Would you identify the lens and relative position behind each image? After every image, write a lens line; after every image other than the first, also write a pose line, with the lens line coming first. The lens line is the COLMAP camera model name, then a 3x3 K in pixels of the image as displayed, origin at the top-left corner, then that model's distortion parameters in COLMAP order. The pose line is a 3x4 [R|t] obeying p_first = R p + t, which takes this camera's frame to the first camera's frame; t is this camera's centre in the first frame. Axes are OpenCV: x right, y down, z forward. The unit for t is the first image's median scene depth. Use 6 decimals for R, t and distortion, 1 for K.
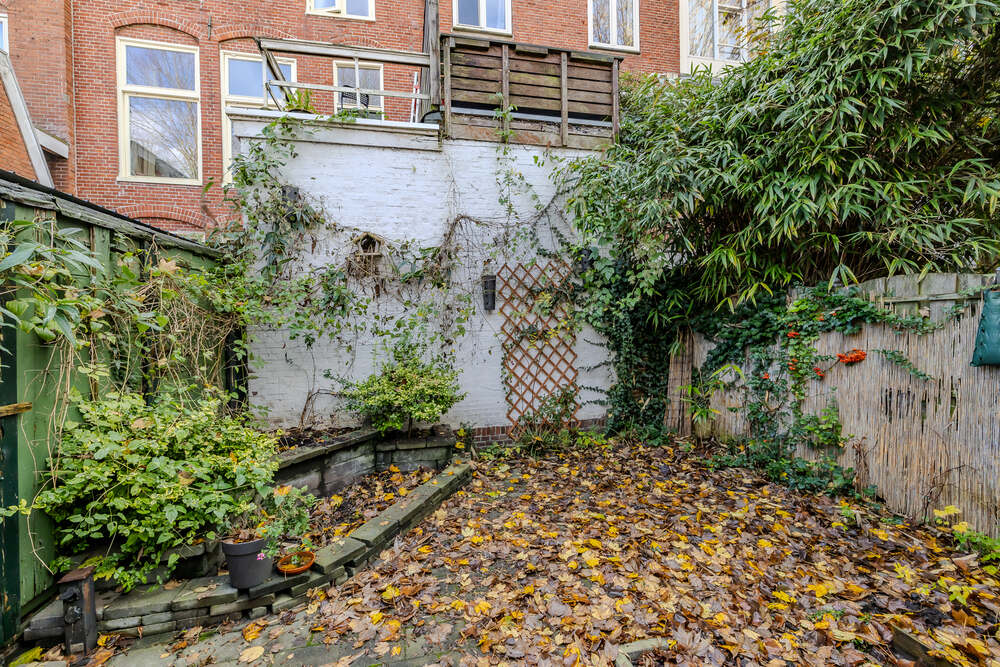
lens RADIAL K [[421.6, 0, 496.8], [0, 421.6, 326.7], [0, 0, 1]] dist [-0.001423, 0.000822]
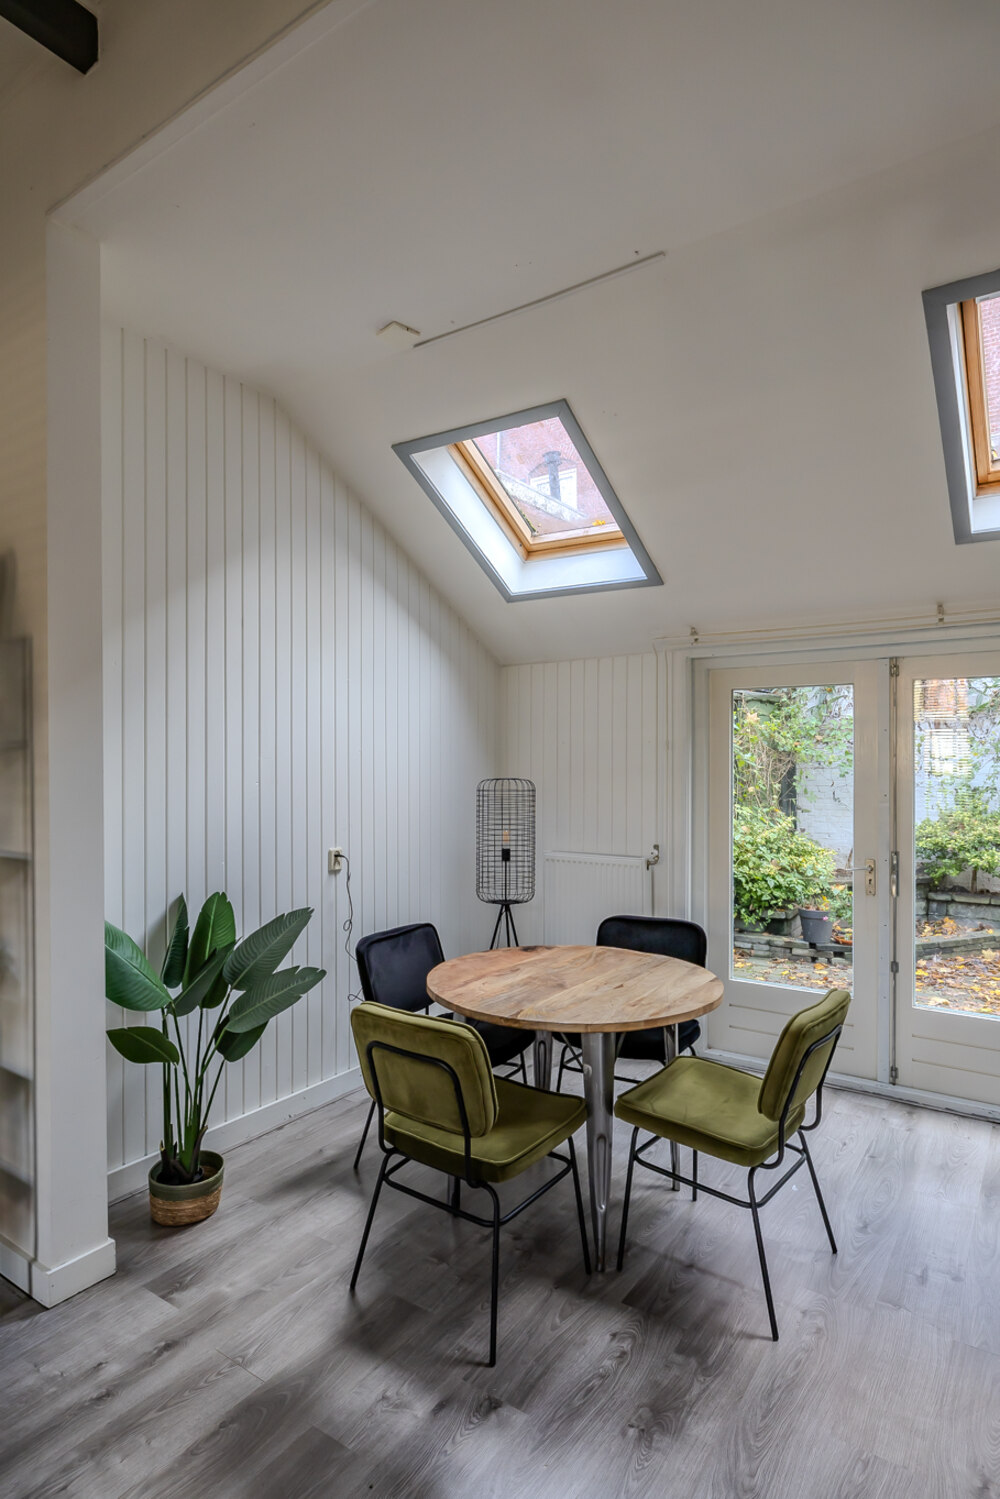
lens RADIAL K [[816.0, 0, 488.3], [0, 816.0, 762.6], [0, 0, 1]] dist [0.002264, -0.002024]
pose [[0.670093, 0.011243, -0.742192, 0.386488], [-0.015245, 0.999883, 0.001383, 0.004083], [0.742120, 0.010388, 0.670186, -0.908654]]
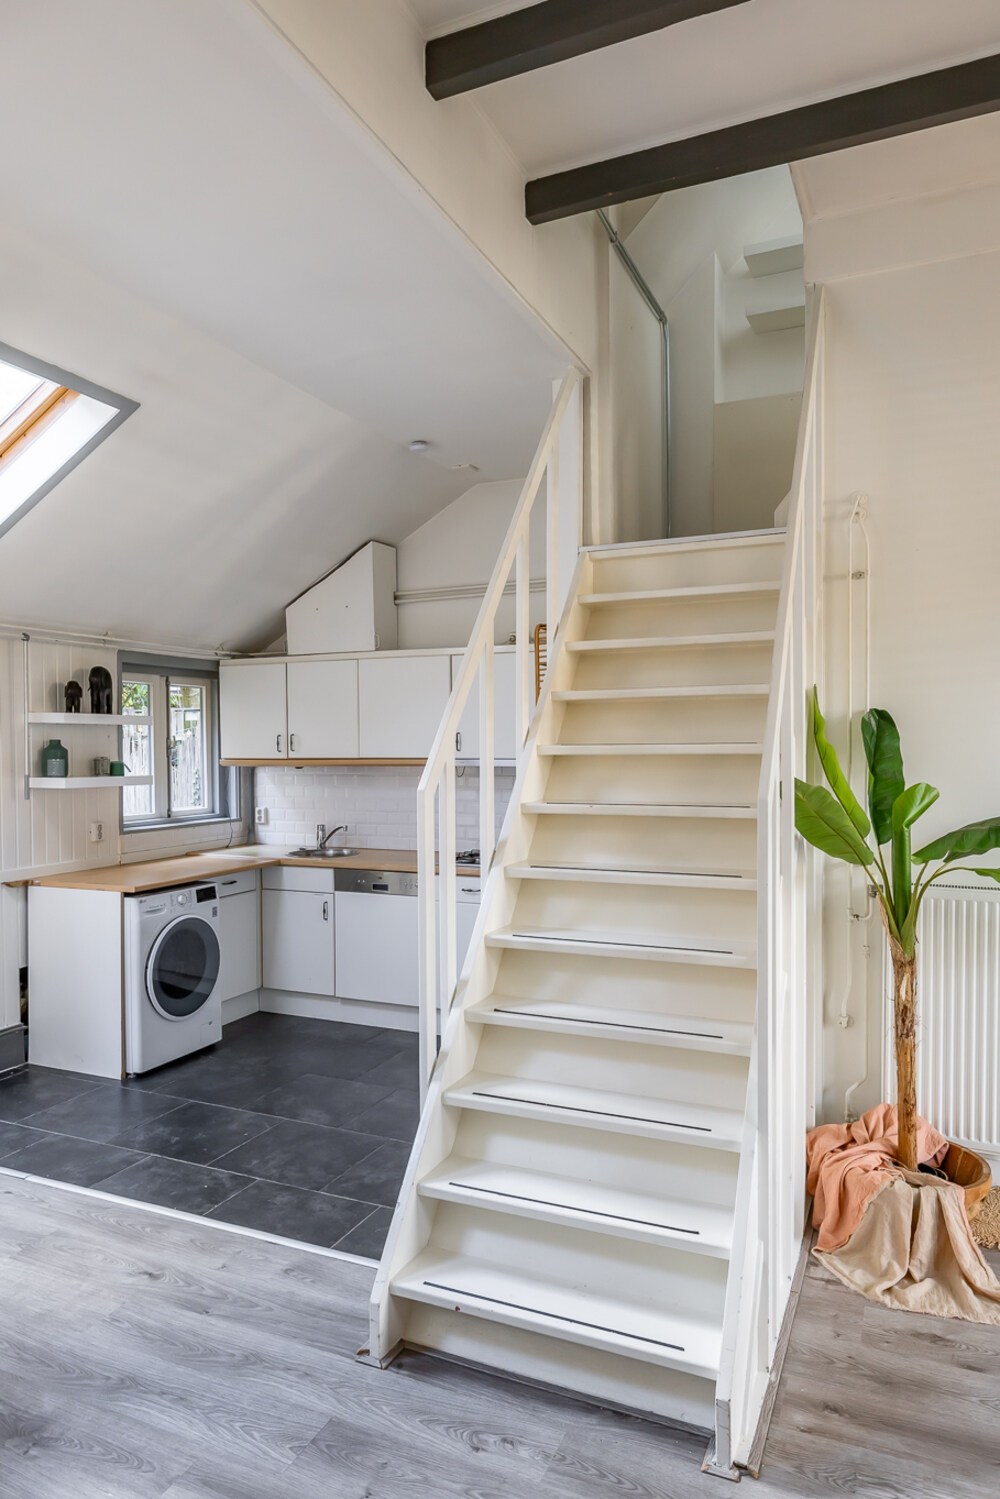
lens RADIAL K [[971.9, 0, 491.7], [0, 971.9, 754.6], [0, 0, 1]] dist [0.009130, 0.003969]
pose [[0.600800, 0.005945, 0.799378, -0.130911], [0.005236, 0.999922, -0.011372, 0.005713], [-0.799383, 0.011018, 0.600721, -1.051123]]
